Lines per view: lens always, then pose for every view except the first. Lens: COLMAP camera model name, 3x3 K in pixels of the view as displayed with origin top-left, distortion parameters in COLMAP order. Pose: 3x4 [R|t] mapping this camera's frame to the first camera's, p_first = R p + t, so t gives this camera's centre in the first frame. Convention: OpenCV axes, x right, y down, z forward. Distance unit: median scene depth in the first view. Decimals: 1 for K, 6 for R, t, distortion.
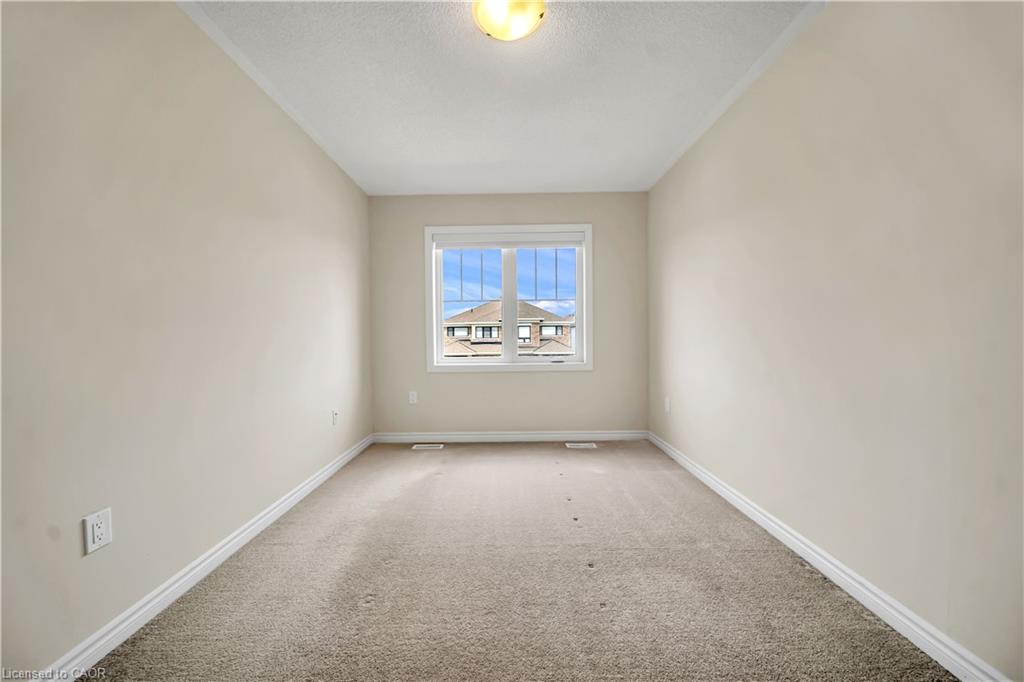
lens RADIAL K [[364.9, 0, 510.6], [0, 364.9, 336.6], [0, 0, 1]] dist [-0.000569, -0.000060]
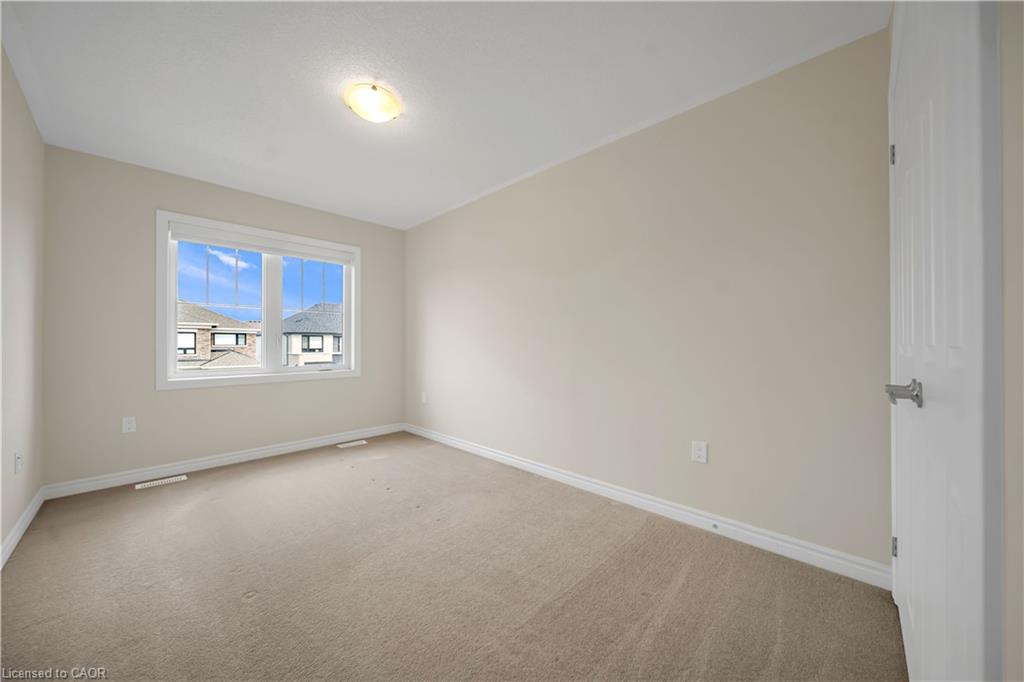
lens RADIAL K [[364.9, 0, 516.1], [0, 364.9, 341.3], [0, 0, 1]] dist [-0.000569, -0.000060]
pose [[0.680528, 0.011759, 0.732628, -0.270347], [-0.000695, 0.999881, -0.015403, 0.001042], [-0.732722, 0.009973, 0.680455, -0.121184]]
